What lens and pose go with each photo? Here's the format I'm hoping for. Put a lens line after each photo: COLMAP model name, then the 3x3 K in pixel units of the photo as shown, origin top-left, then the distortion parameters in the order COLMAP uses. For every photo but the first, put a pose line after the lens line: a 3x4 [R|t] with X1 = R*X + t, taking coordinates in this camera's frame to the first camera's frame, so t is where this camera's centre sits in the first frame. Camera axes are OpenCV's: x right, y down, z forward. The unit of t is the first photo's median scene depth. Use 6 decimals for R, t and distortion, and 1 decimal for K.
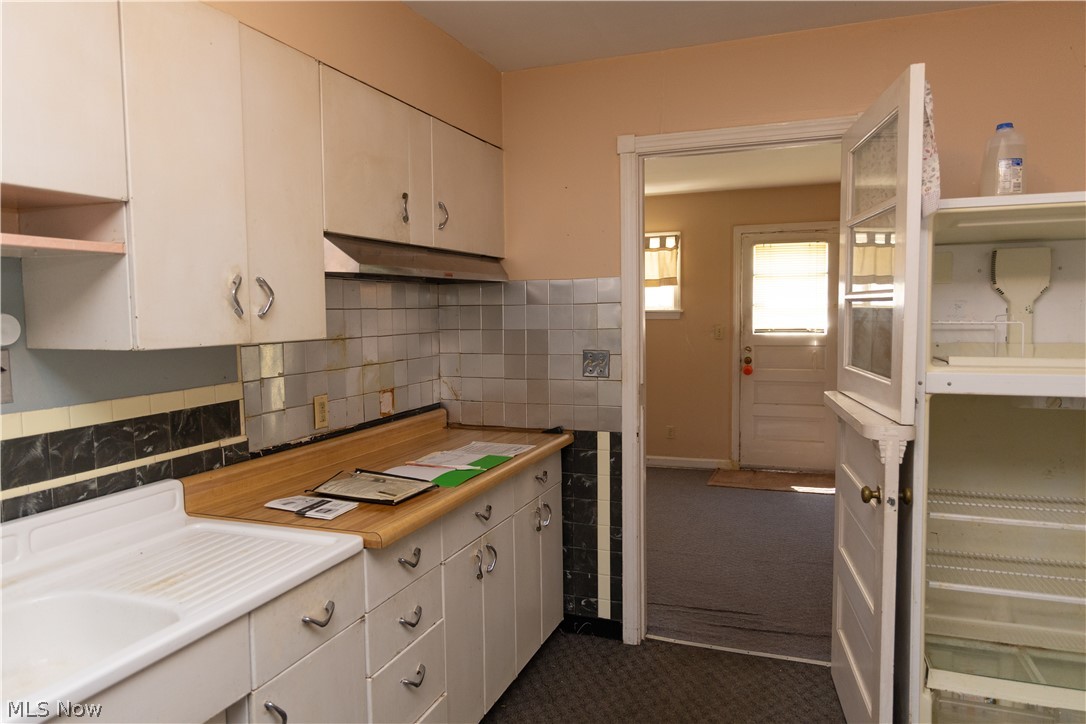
lens RADIAL K [[725.9, 0, 546.3], [0, 725.9, 364.1], [0, 0, 1]] dist [0.007142, -0.004871]
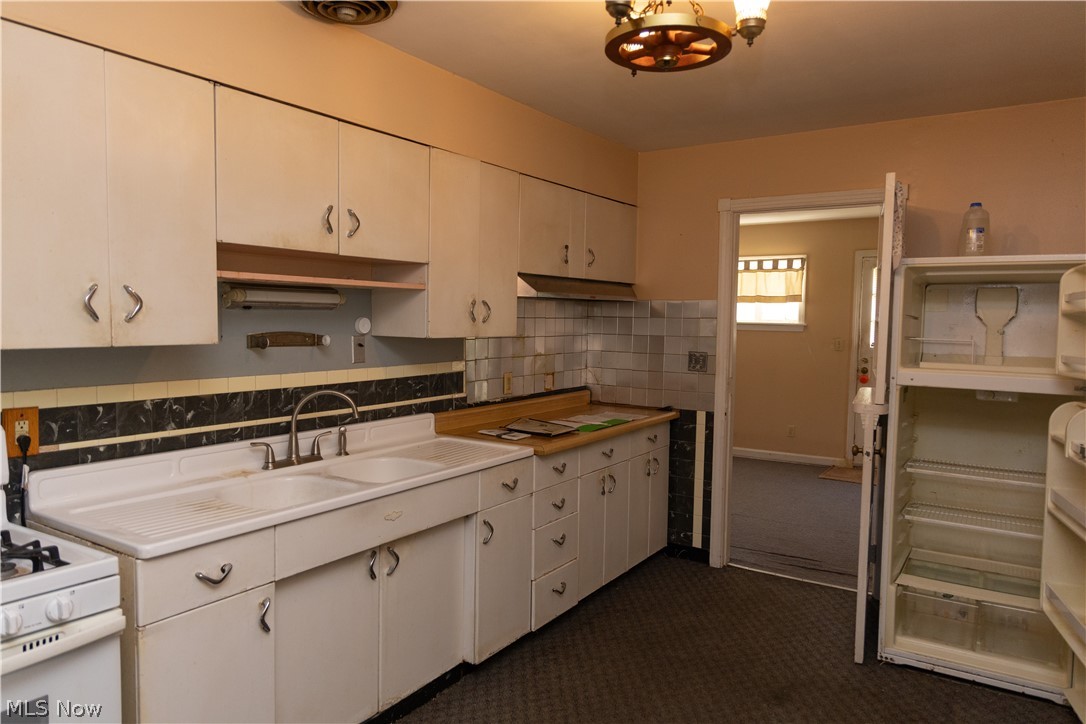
lens RADIAL K [[725.9, 0, 546.3], [0, 725.9, 364.1], [0, 0, 1]] dist [0.007142, -0.004871]
pose [[0.975344, 0.041339, -0.216785, 0.113701], [-0.043251, 0.999056, -0.004077, 0.029065], [0.216412, 0.013352, 0.976211, -0.539158]]
